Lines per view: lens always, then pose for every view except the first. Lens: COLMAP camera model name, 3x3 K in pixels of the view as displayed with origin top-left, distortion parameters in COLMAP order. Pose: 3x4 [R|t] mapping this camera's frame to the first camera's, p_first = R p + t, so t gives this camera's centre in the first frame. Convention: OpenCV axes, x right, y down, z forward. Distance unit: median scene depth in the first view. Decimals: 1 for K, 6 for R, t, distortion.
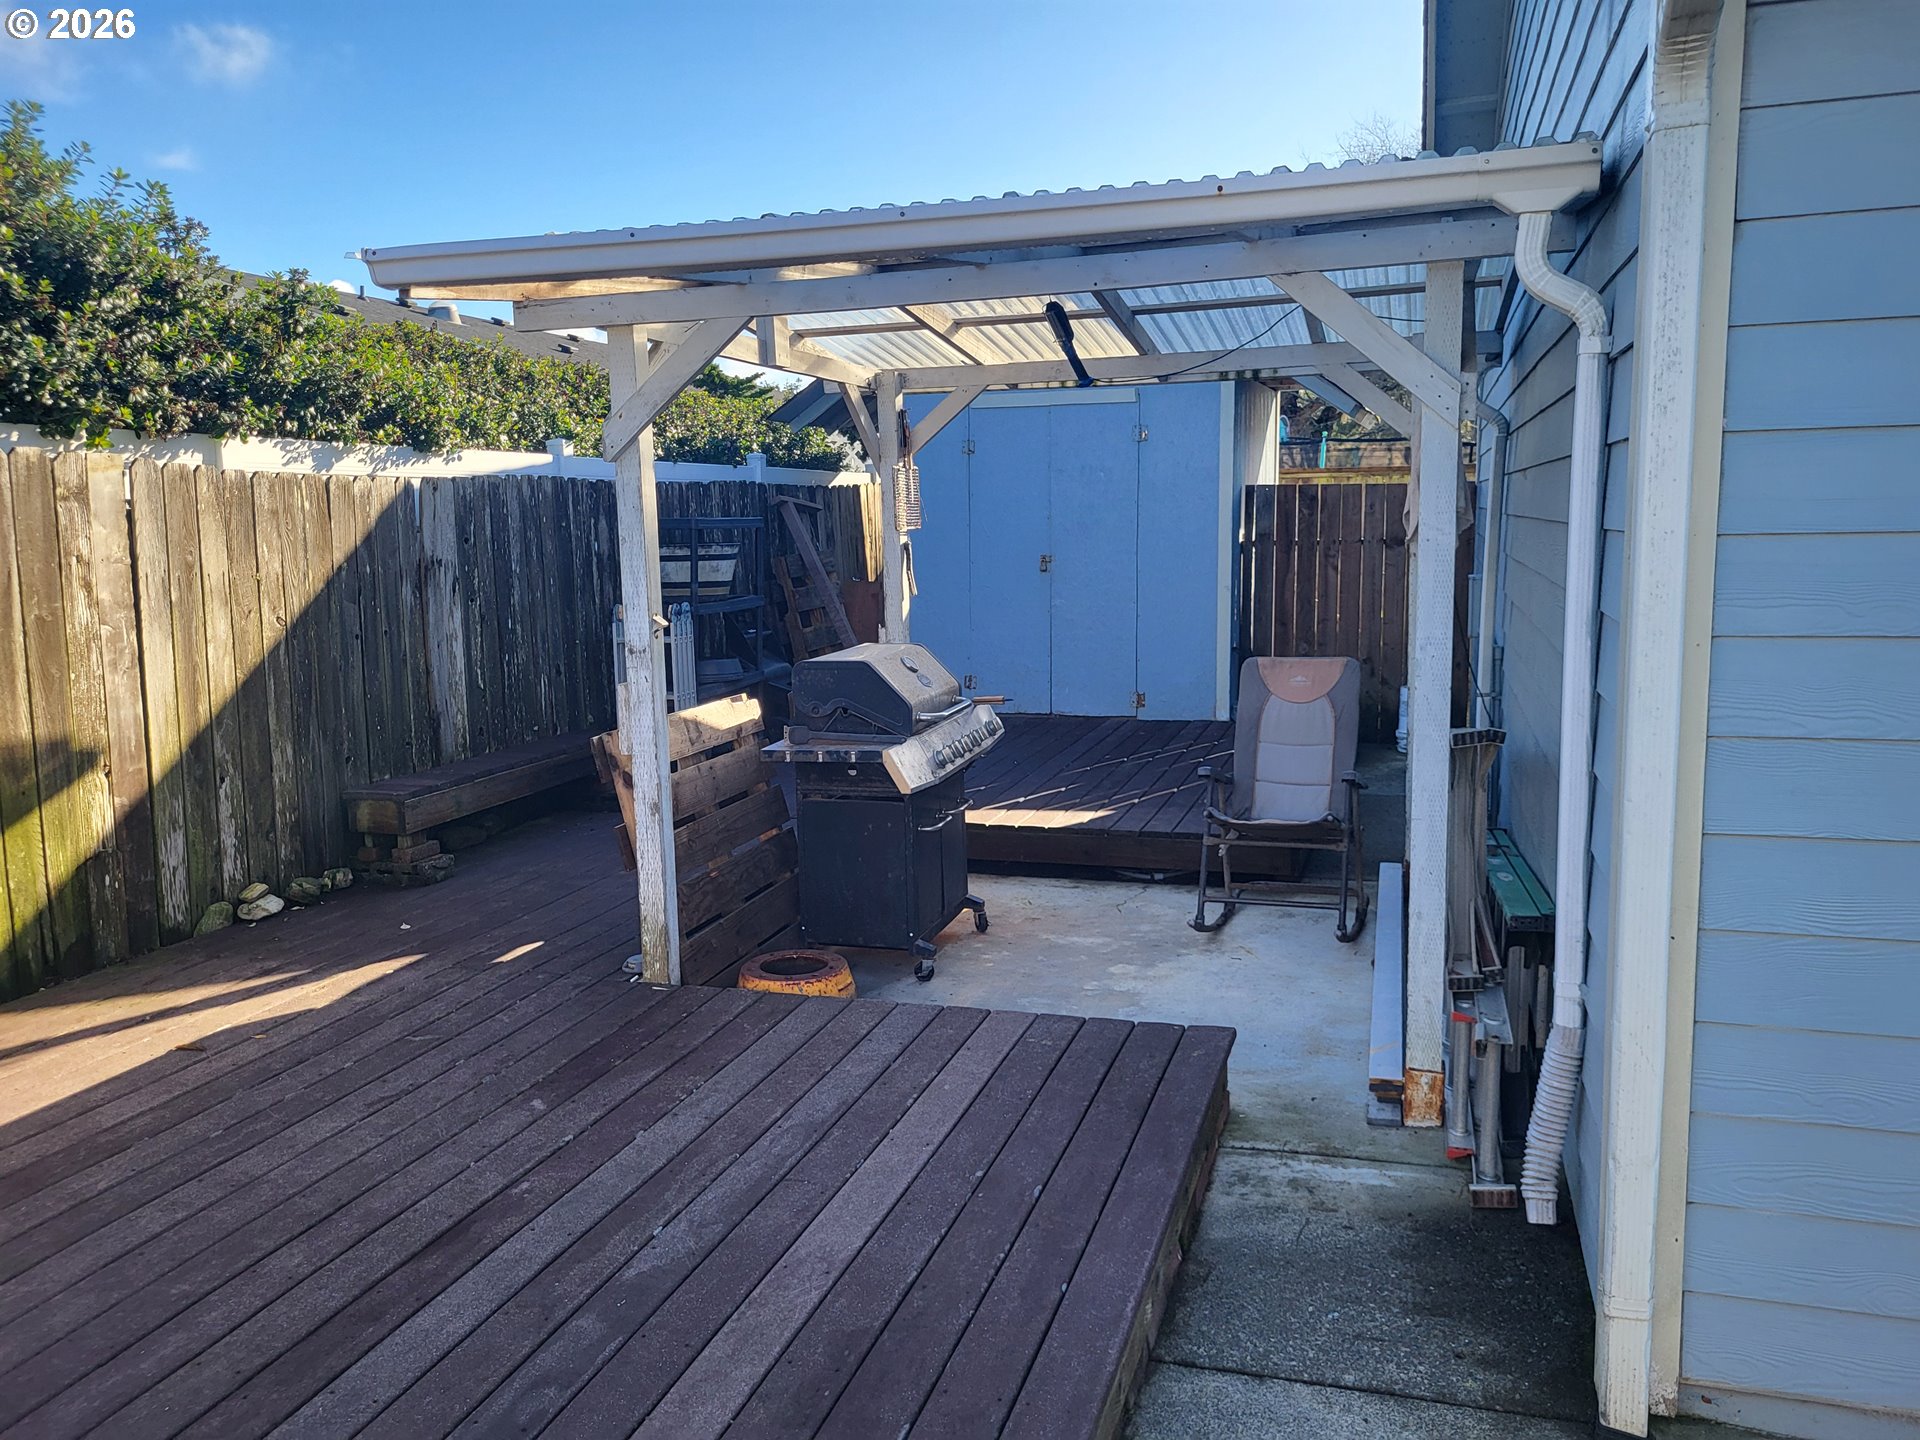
lens RADIAL K [[1468.1, 0, 954.9], [0, 1468.1, 711.1], [0, 0, 1]] dist [0.032866, -0.031676]
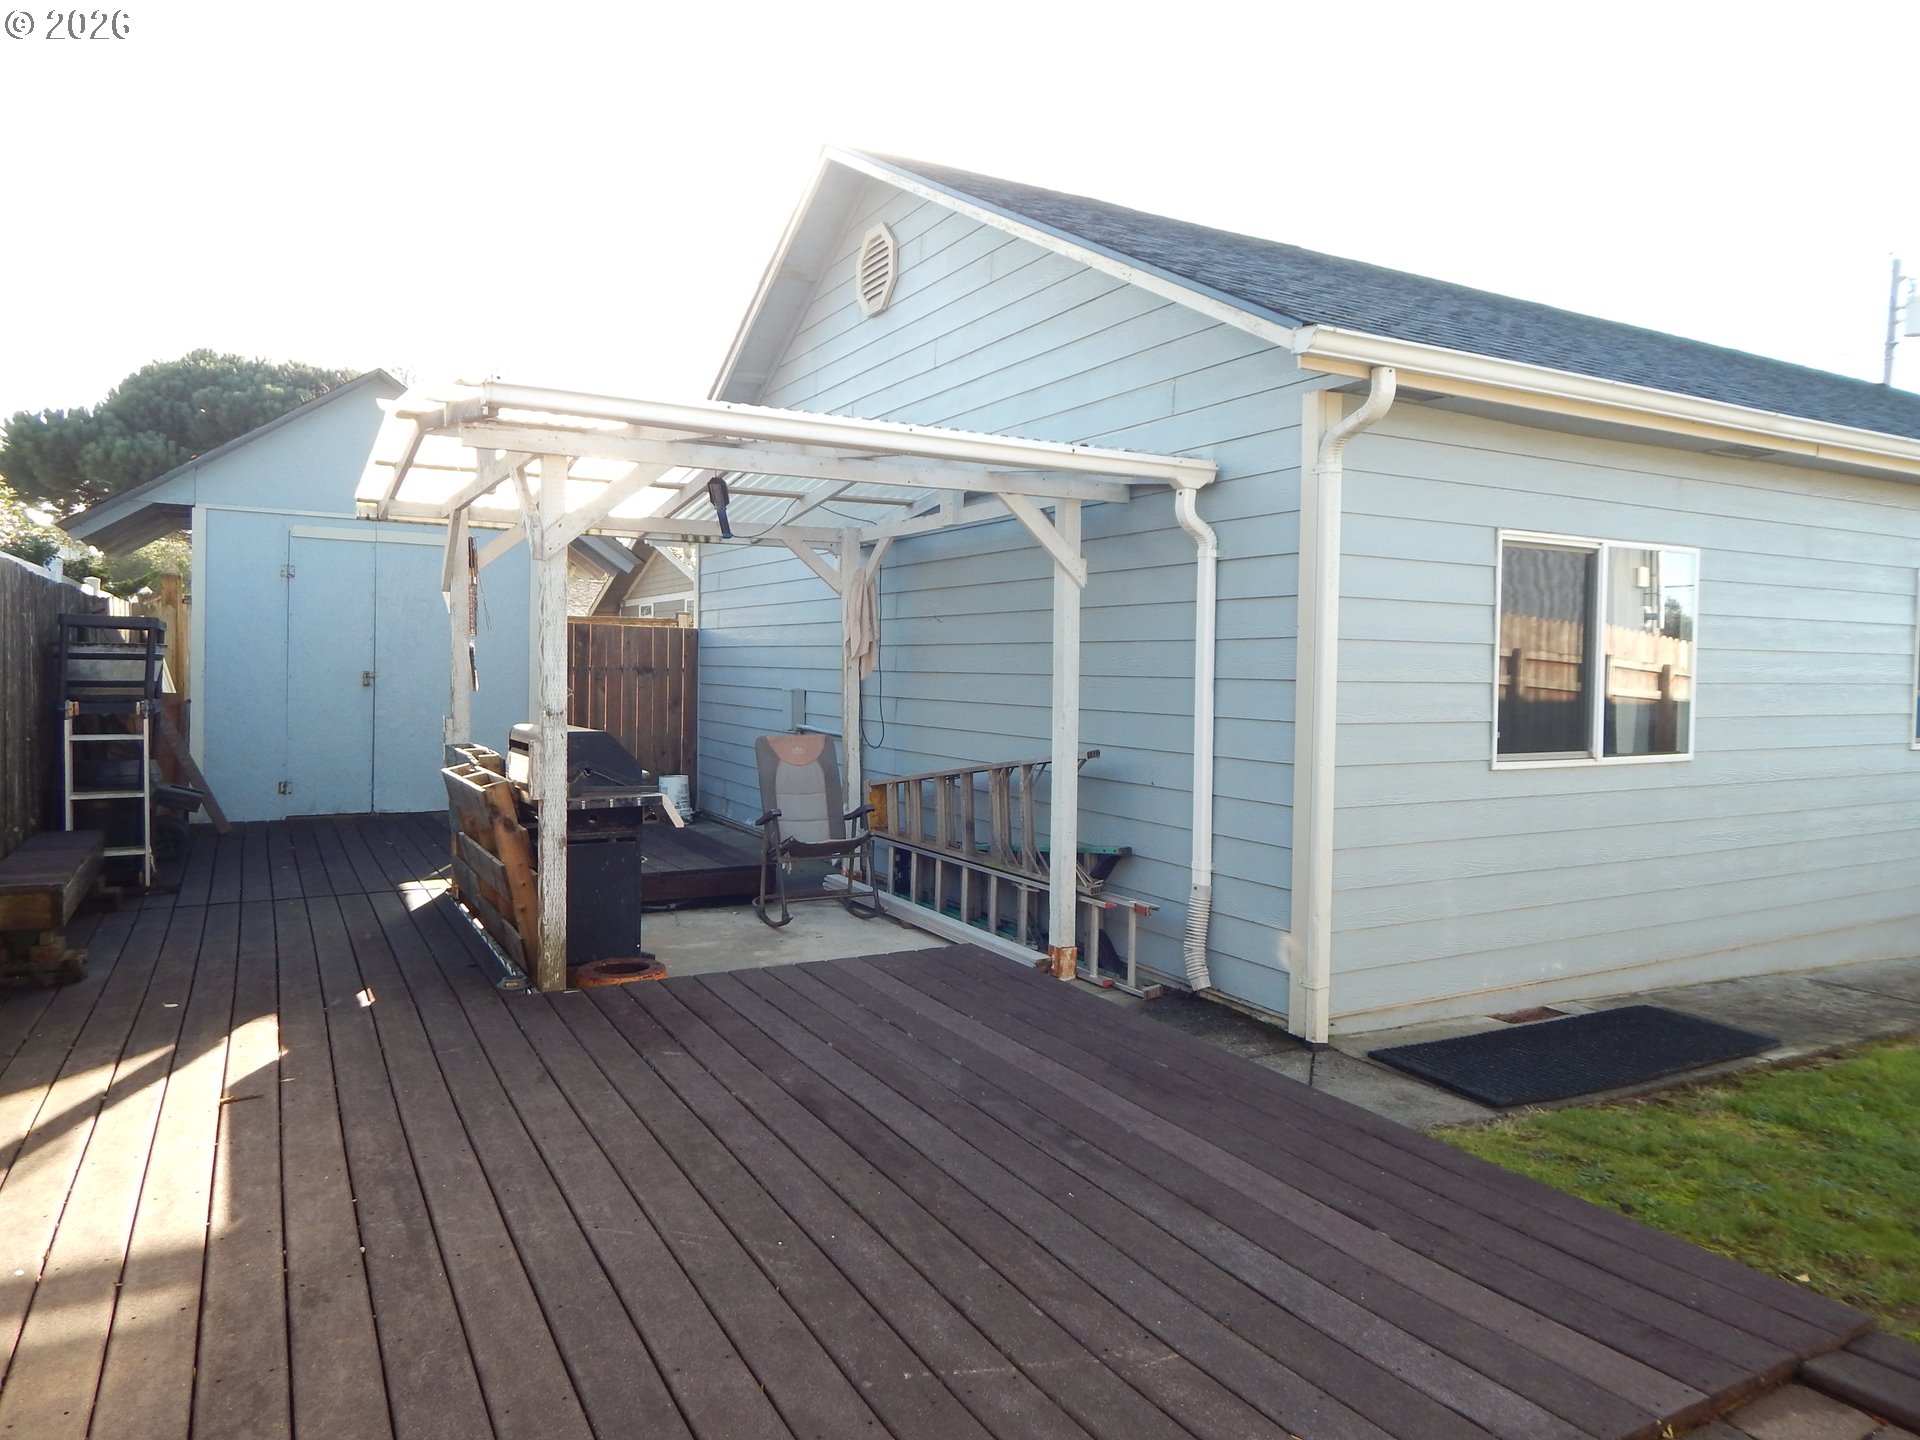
lens RADIAL K [[1253.4, 0, 962.2], [0, 1253.4, 722.6], [0, 0, 1]] dist [-0.008377, -0.000732]
pose [[0.684124, 0.002192, 0.729363, -0.910206], [0.065495, 0.995771, -0.064426, 0.068381], [-0.726420, 0.091845, 0.681087, 0.052136]]
